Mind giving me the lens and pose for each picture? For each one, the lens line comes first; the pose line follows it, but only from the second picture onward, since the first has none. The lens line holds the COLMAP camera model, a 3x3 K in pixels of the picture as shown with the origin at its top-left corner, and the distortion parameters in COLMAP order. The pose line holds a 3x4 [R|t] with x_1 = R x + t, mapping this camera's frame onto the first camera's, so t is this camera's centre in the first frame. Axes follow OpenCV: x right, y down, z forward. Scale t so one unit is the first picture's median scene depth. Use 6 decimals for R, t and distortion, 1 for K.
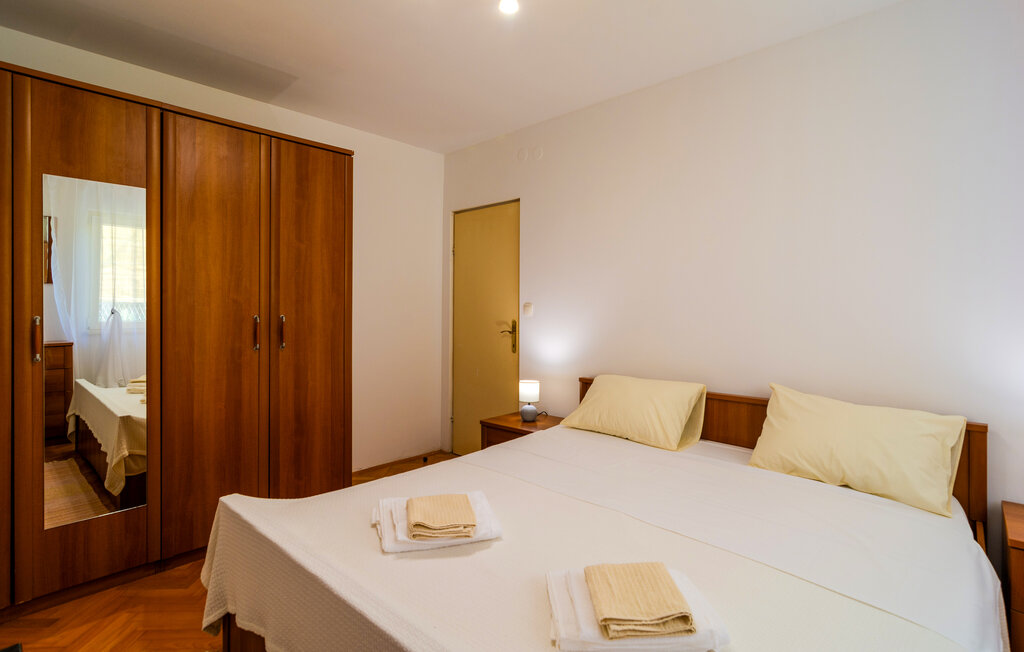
lens RADIAL K [[501.2, 0, 514.1], [0, 501.2, 314.9], [0, 0, 1]] dist [-0.000049, 0.000230]
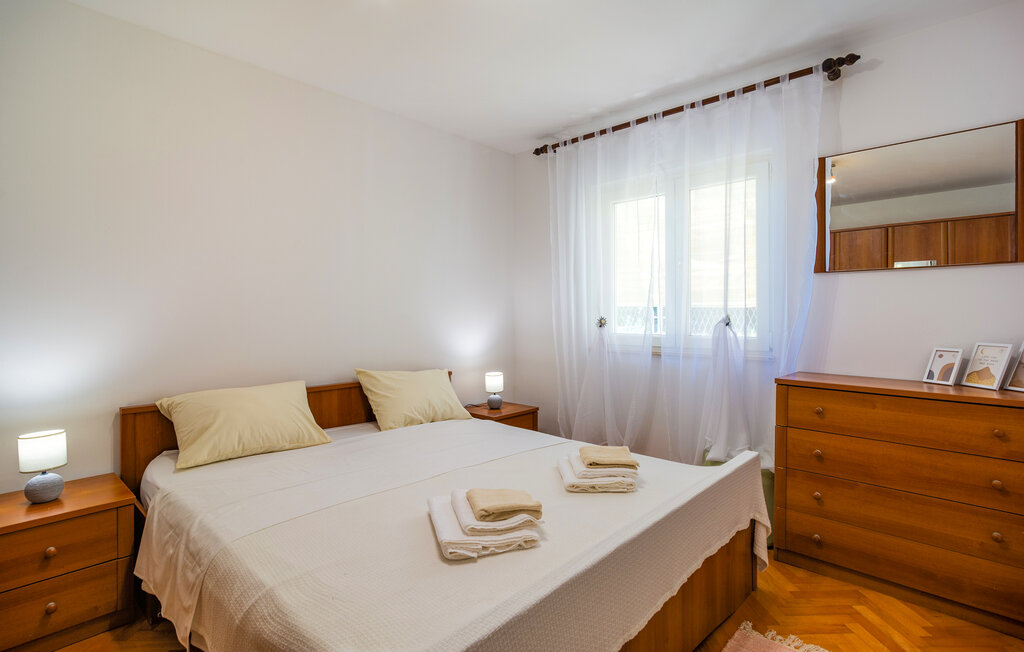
lens RADIAL K [[501.2, 0, 514.1], [0, 501.2, 314.9], [0, 0, 1]] dist [-0.000049, 0.000230]
pose [[-0.013738, -0.015223, 0.999790, -0.762629], [0.005636, 0.999867, 0.015301, -0.012785], [-0.999890, 0.005845, -0.013651, 0.640859]]
